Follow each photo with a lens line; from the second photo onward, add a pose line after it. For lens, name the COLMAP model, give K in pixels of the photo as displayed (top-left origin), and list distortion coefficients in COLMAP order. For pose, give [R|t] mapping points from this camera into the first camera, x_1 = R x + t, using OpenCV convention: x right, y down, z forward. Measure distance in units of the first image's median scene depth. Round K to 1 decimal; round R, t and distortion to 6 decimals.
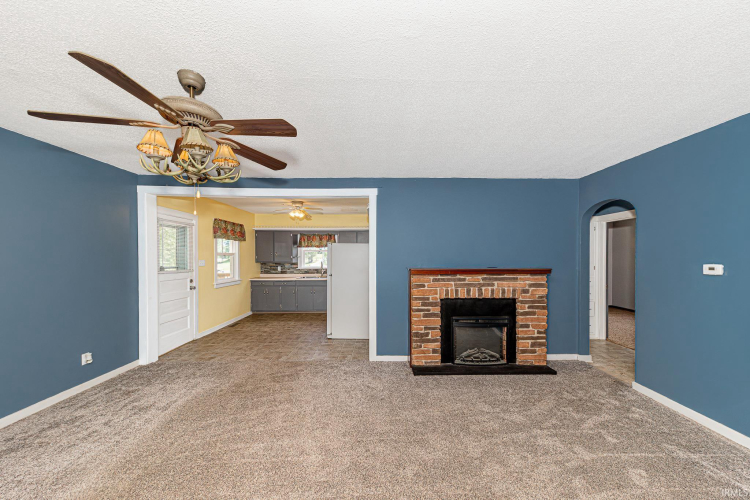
lens RADIAL K [[266.0, 0, 386.6], [0, 266.0, 257.4], [0, 0, 1]] dist [0.007461, -0.000389]
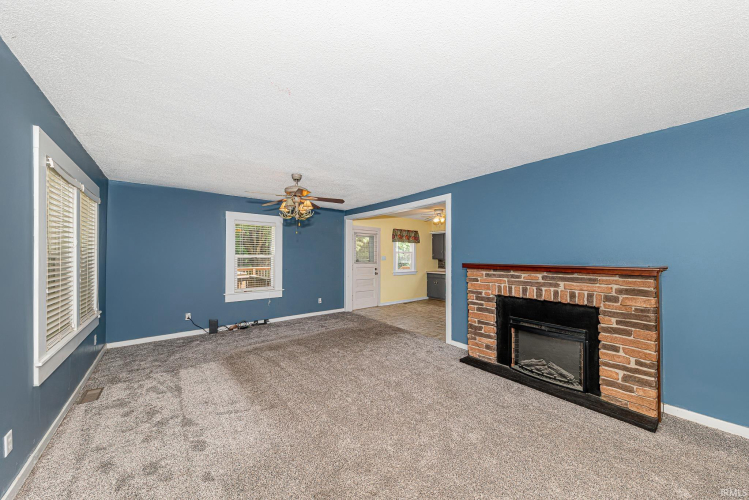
lens RADIAL K [[257.6, 0, 382.6], [0, 257.6, 250.7], [0, 0, 1]] dist [-0.001057, -0.000193]
pose [[0.617426, -0.014872, -0.786489, 0.687119], [-0.006389, 0.999693, -0.023919, 0.018666], [0.786603, 0.019793, 0.617141, 0.092886]]
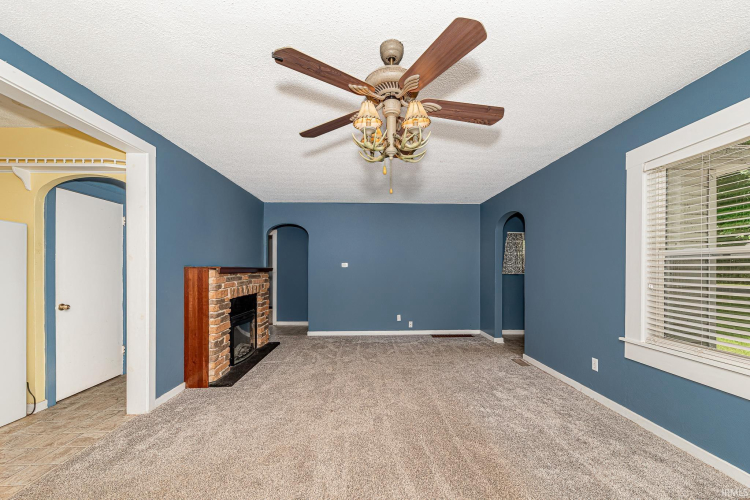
lens RADIAL K [[286.7, 0, 370.8], [0, 286.7, 269.4], [0, 0, 1]] dist [0.003954, -0.002072]
pose [[0.016241, -0.004601, 0.999858, -0.788183], [0.005090, 0.999977, 0.004519, 0.047226], [-0.999855, 0.005015, 0.016264, 0.480307]]
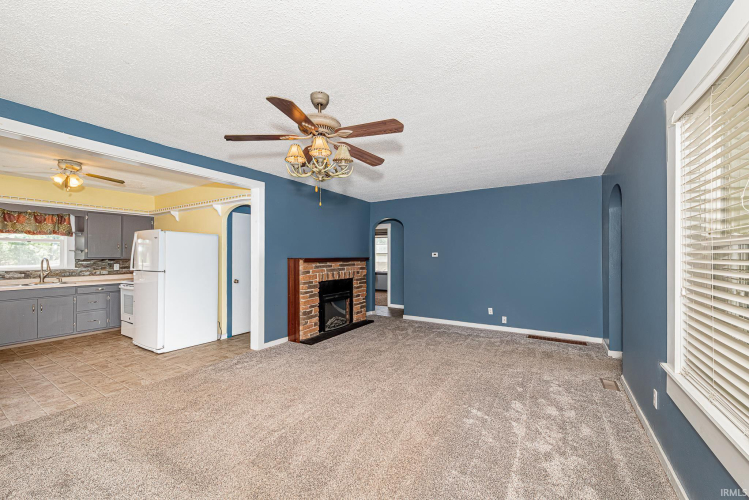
lens RADIAL K [[285.7, 0, 371.7], [0, 285.7, 253.0], [0, 0, 1]] dist [0.008925, -0.000163]
pose [[0.565288, 0.004959, 0.824878, -0.765183], [0.006386, 0.999926, -0.010388, 0.034084], [-0.824869, 0.011140, 0.565215, 0.023018]]
